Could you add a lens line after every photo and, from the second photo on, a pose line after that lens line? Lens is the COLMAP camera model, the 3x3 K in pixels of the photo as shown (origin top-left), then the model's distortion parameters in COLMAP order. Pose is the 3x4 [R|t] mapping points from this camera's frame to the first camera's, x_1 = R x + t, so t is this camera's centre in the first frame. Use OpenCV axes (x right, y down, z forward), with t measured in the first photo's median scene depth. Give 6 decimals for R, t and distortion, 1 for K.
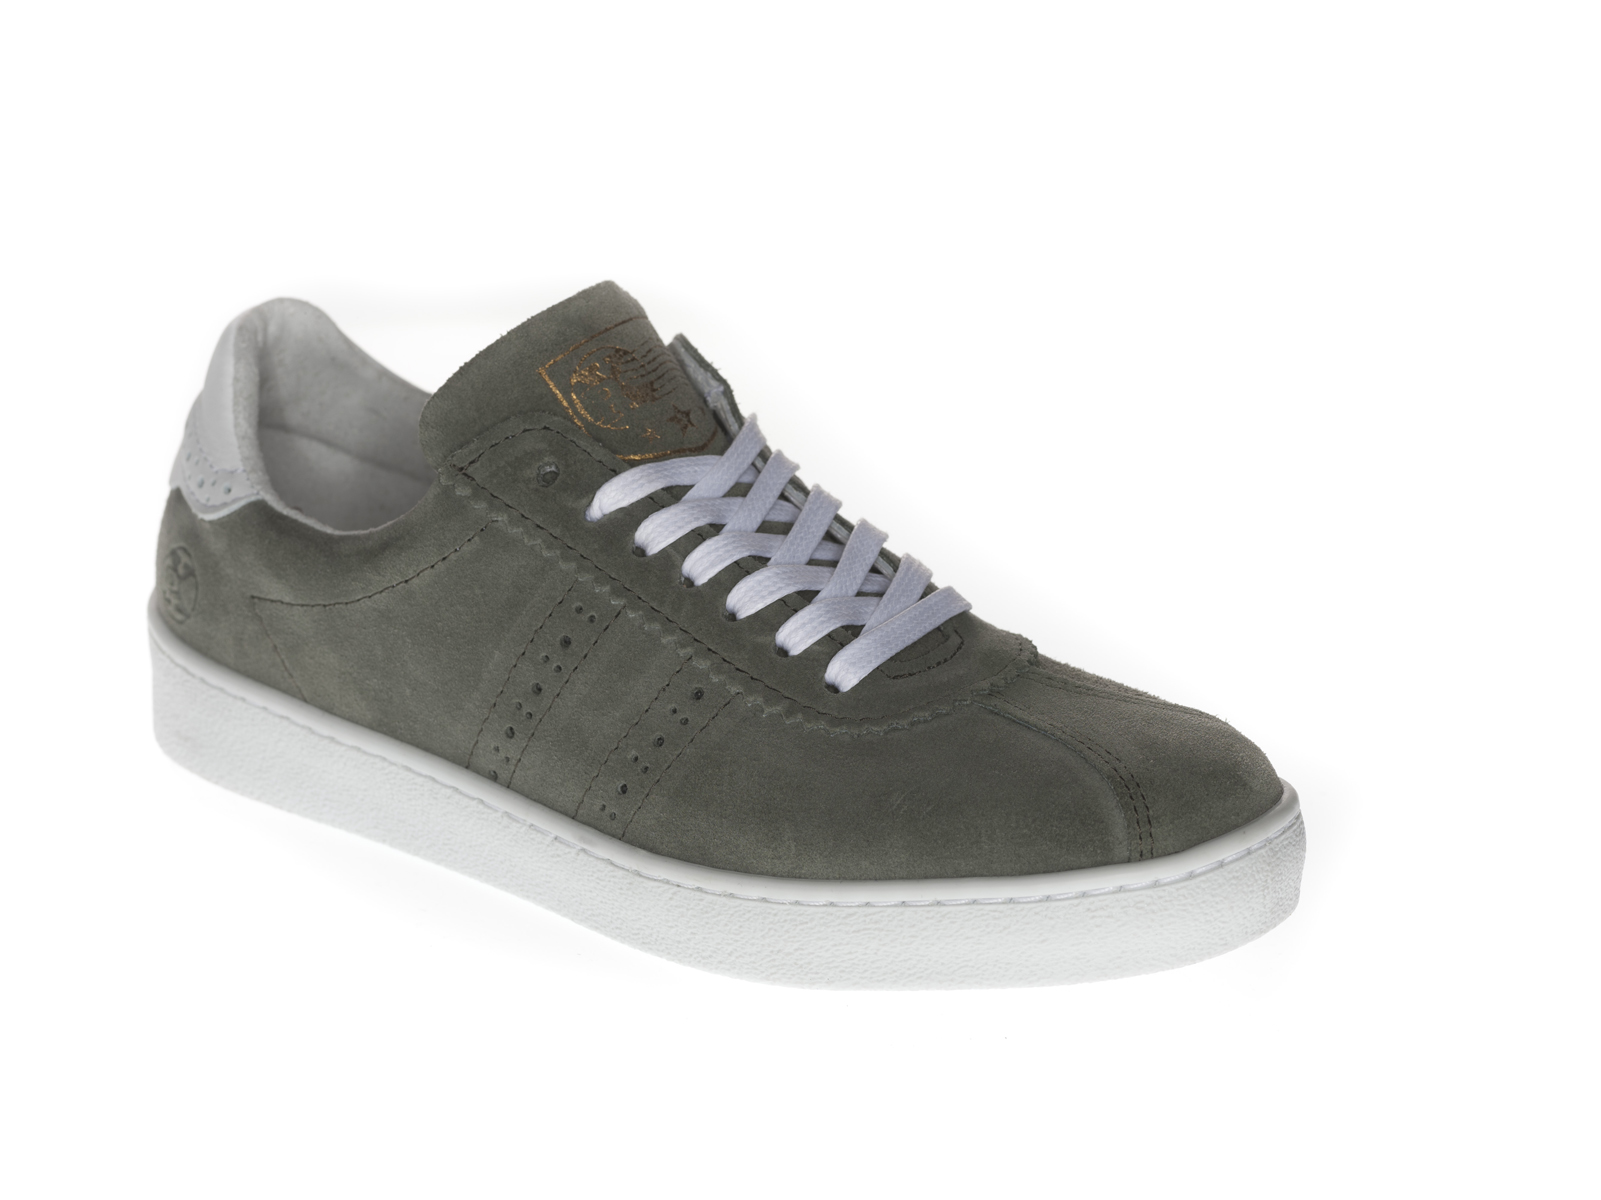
lens RADIAL K [[5414.4, 0, 800.0], [0, 5414.4, 600.0], [0, 0, 1]] dist [0.068042, 0.000000]
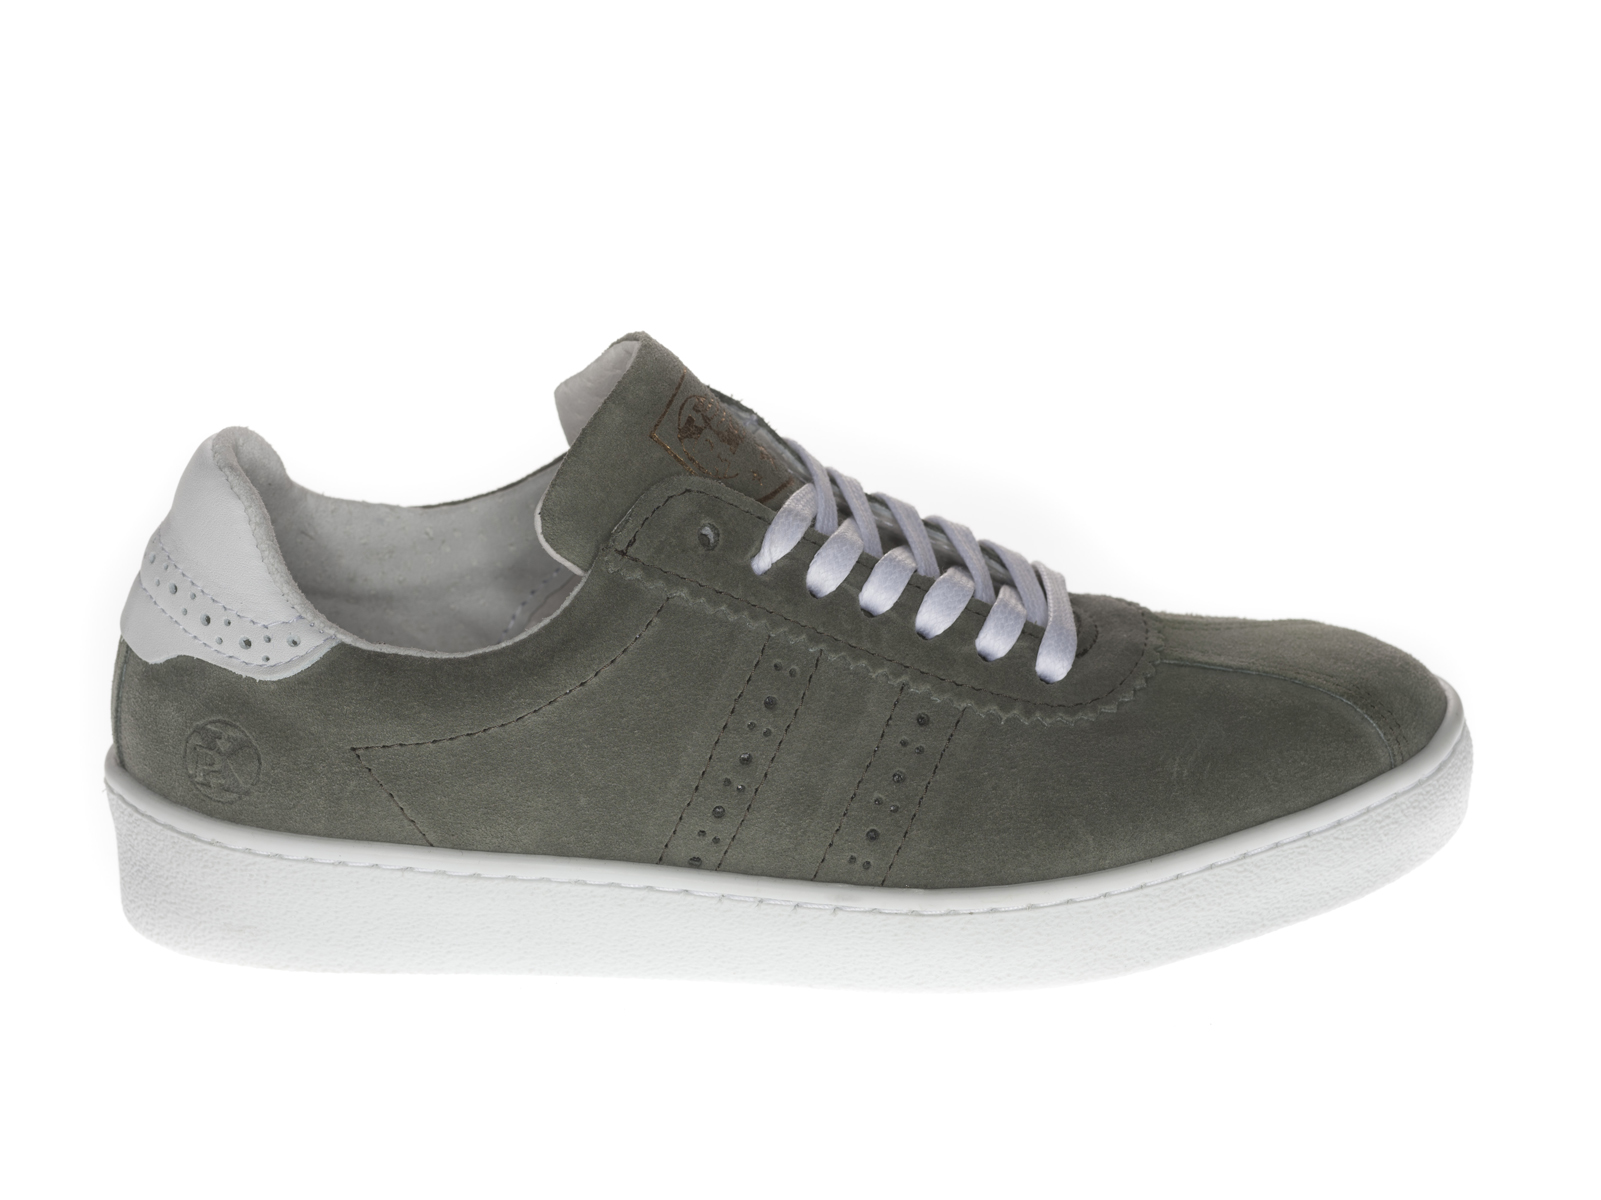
lens RADIAL K [[5414.4, 0, 800.3], [0, 5414.4, 599.4], [0, 0, 1]] dist [0.068042, 0.000000]
pose [[0.757779, -0.219939, 0.614328, -0.621676], [0.211559, 0.973436, 0.087545, -0.092506], [-0.617263, 0.063627, 0.784180, 0.246256]]
